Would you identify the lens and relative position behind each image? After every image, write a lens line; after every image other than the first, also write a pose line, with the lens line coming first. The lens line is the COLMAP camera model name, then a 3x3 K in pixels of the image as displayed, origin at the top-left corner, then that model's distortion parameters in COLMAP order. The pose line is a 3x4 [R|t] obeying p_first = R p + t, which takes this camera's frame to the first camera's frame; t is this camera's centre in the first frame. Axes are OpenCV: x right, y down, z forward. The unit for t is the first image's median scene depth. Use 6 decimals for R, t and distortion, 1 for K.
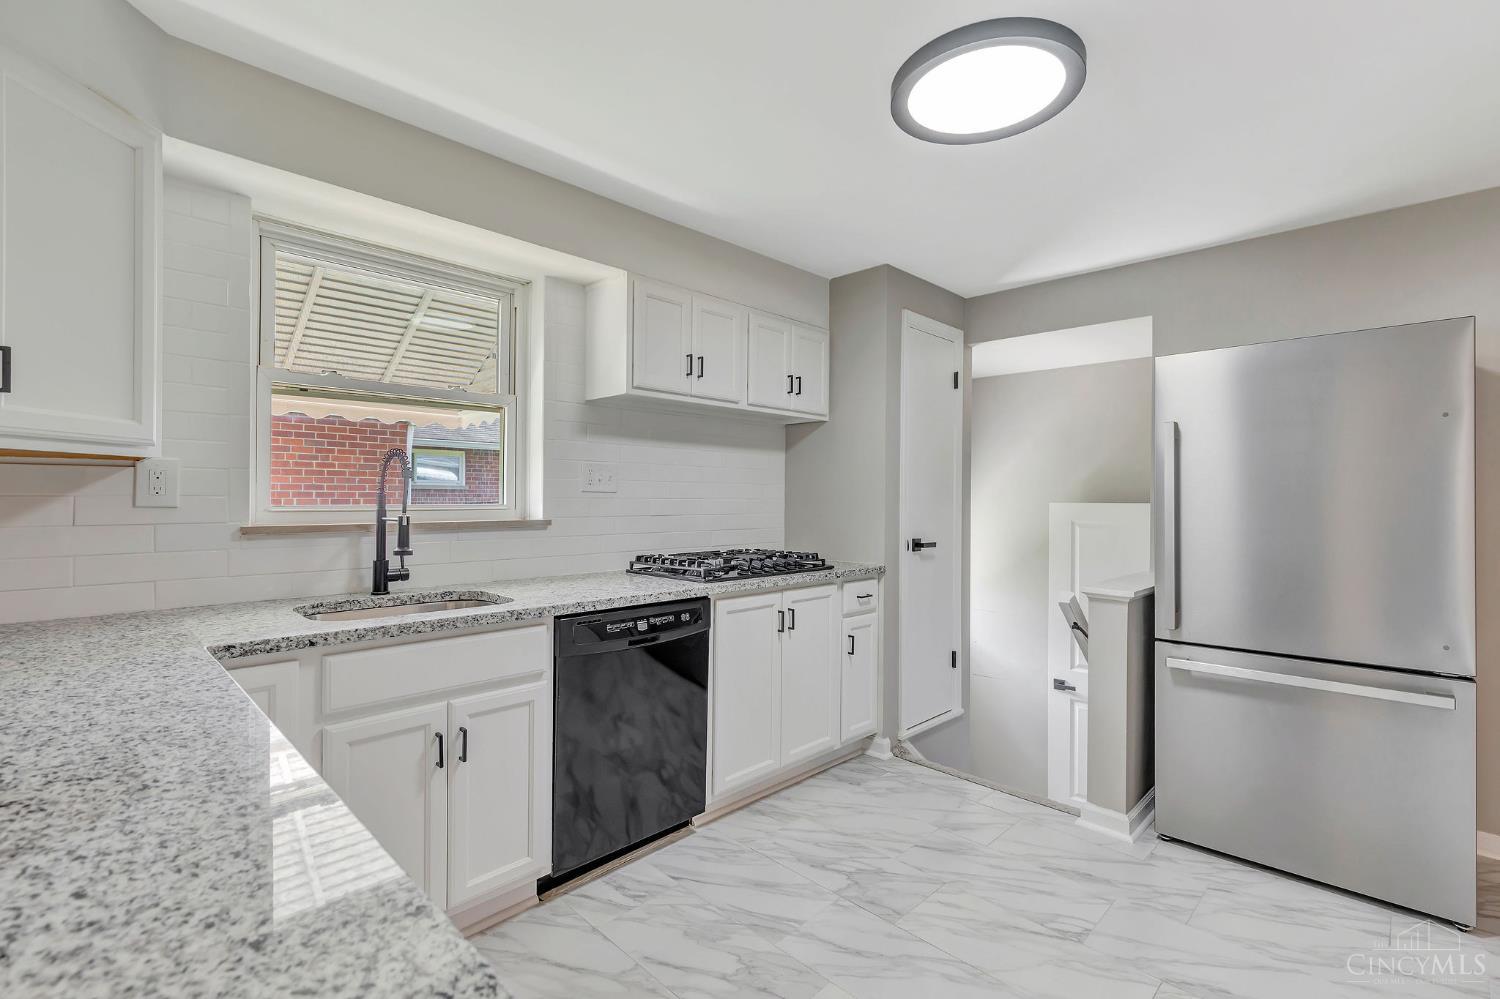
lens RADIAL K [[685.5, 0, 755.1], [0, 685.5, 497.1], [0, 0, 1]] dist [-0.001490, -0.000325]
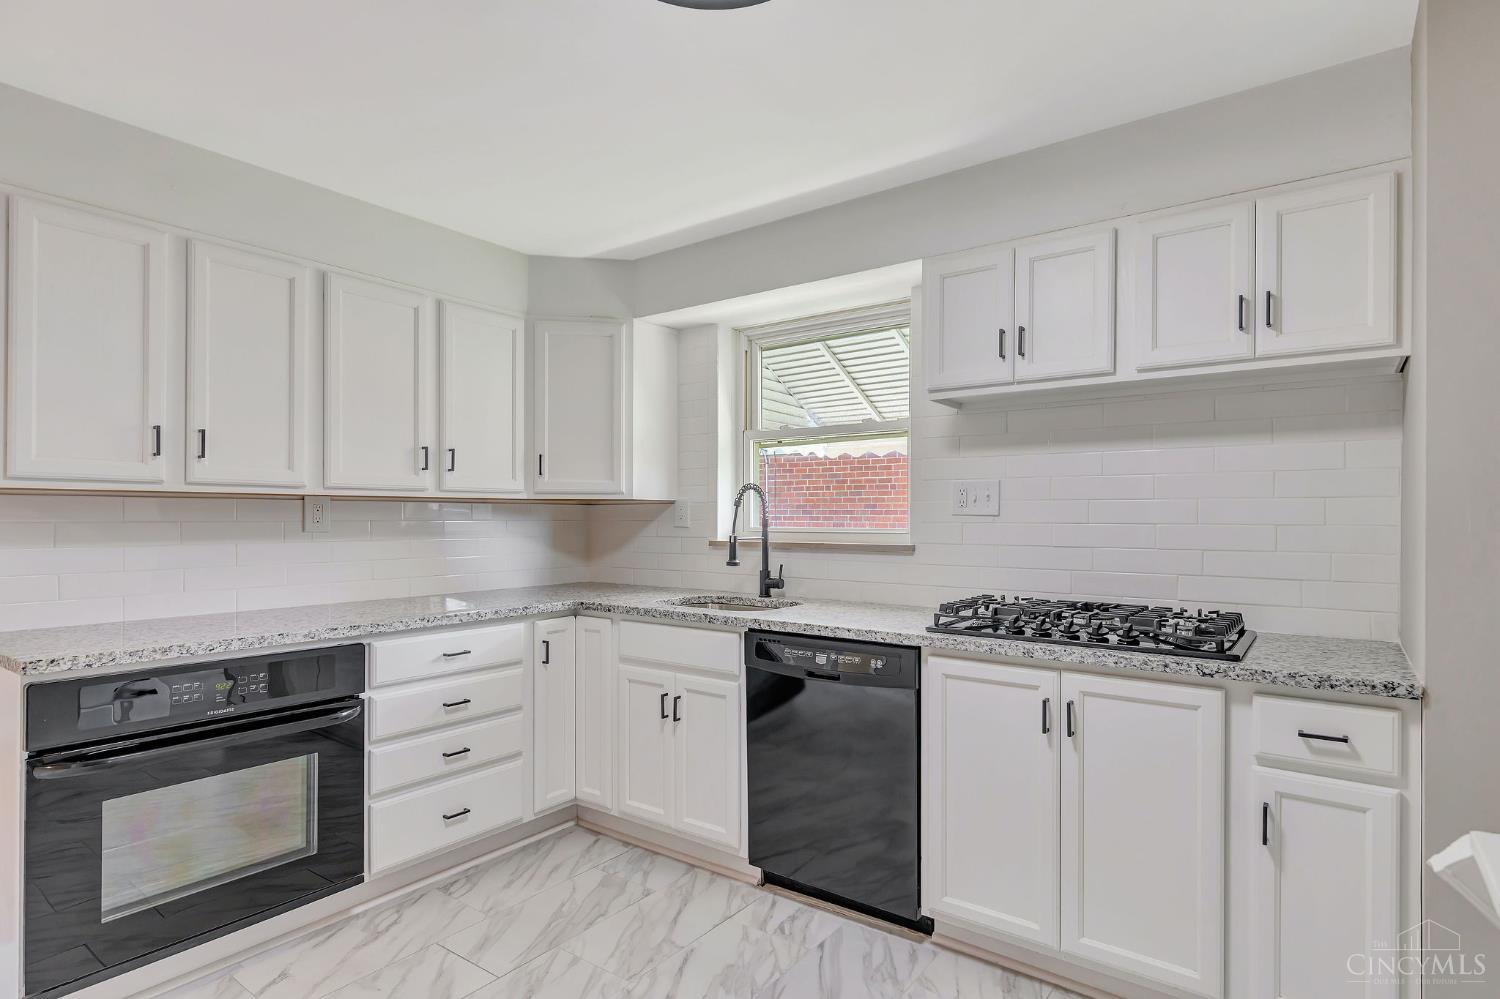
lens RADIAL K [[791.3, 0, 745.9], [0, 791.3, 511.4], [0, 0, 1]] dist [-0.000794, -0.000407]
pose [[0.119673, -0.010469, -0.992758, 0.831511], [-0.000141, 0.999944, -0.010562, -0.001618], [0.992813, 0.001404, 0.119665, 0.712829]]
